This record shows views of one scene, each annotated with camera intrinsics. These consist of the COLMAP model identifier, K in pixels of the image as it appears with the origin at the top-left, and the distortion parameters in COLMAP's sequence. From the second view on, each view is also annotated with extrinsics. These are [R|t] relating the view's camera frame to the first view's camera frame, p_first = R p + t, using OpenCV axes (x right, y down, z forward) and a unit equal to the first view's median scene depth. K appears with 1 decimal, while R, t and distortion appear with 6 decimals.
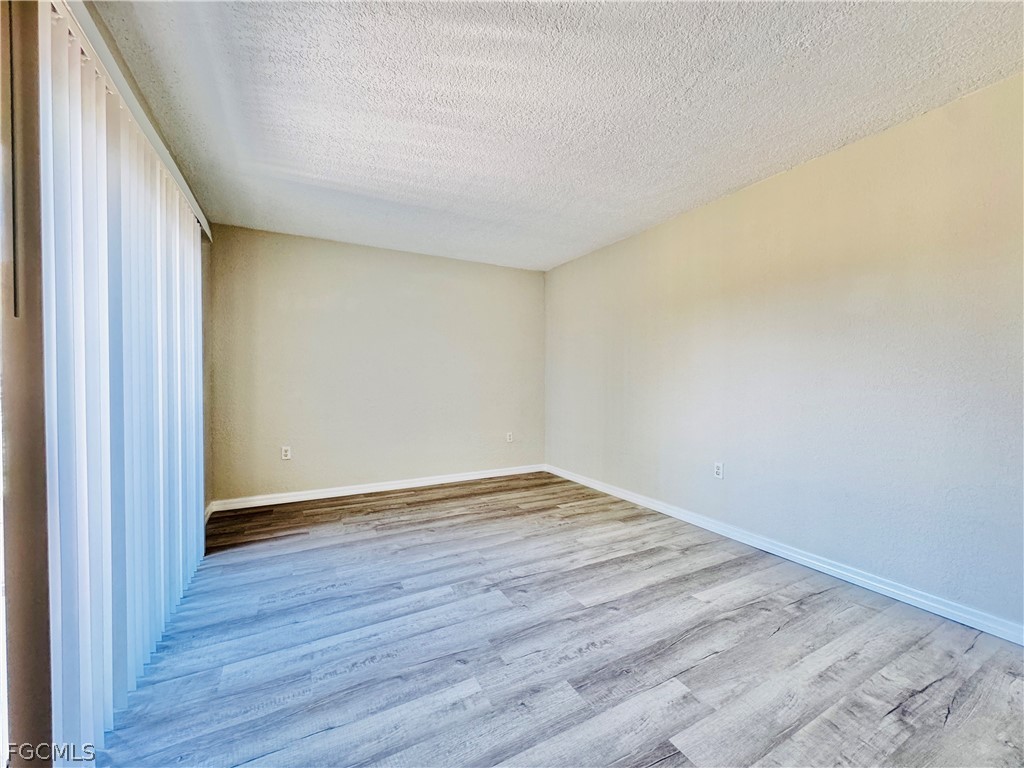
lens RADIAL K [[410.1, 0, 514.0], [0, 410.1, 384.3], [0, 0, 1]] dist [-0.002621, 0.000234]
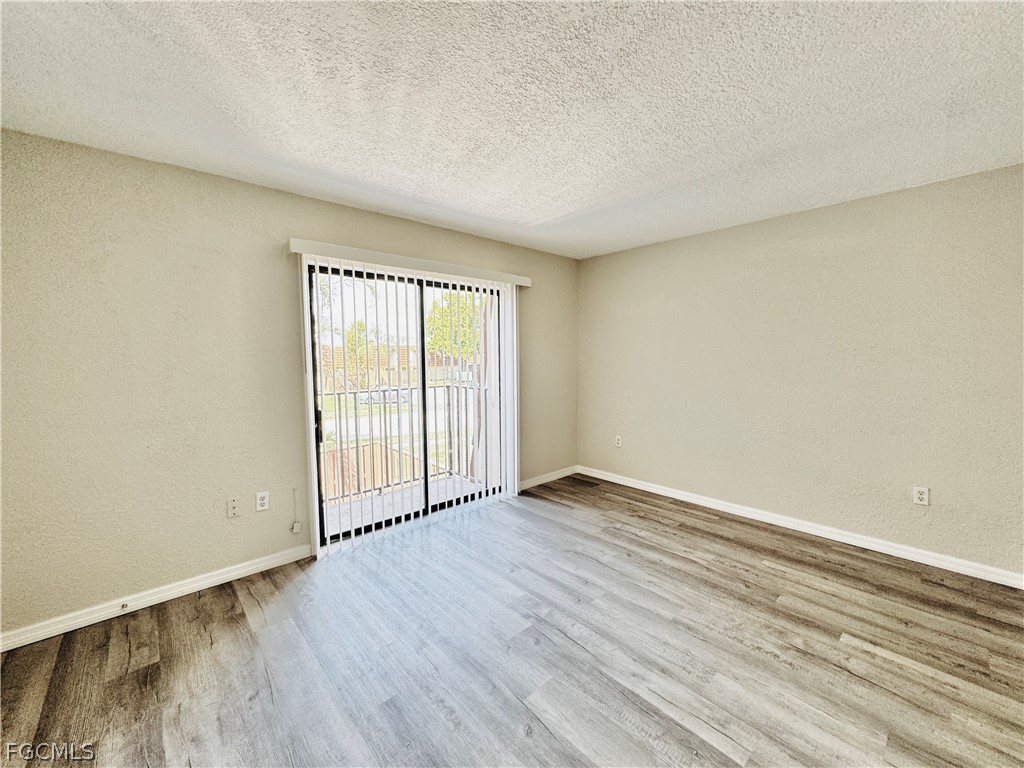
lens RADIAL K [[410.1, 0, 514.0], [0, 410.1, 384.3], [0, 0, 1]] dist [-0.002621, 0.000234]
pose [[0.242429, 0.065509, -0.967955, 0.643766], [-0.005948, 0.997799, 0.066039, -0.091828], [0.970151, -0.010253, 0.242285, 0.560723]]
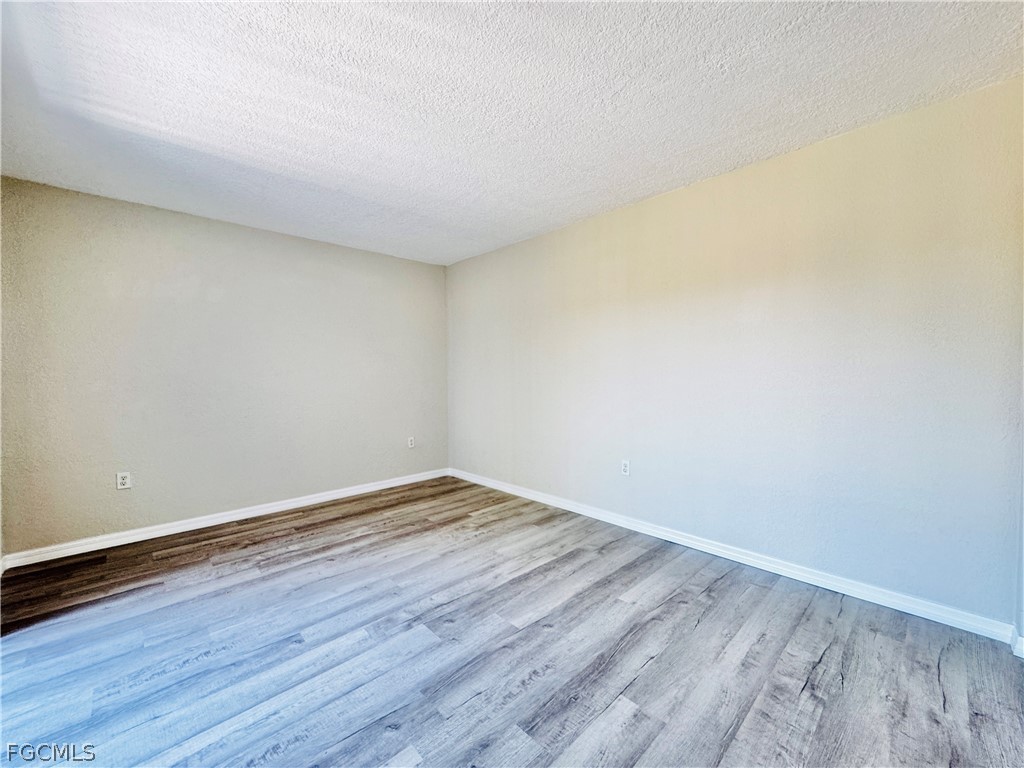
lens RADIAL K [[410.6, 0, 510.2], [0, 410.6, 383.2], [0, 0, 1]] dist [-0.002777, 0.000364]
pose [[0.965330, -0.016170, 0.260533, -0.058233], [0.013405, 0.999833, 0.012389, -0.023995], [-0.260690, -0.008468, 0.965385, 0.070251]]
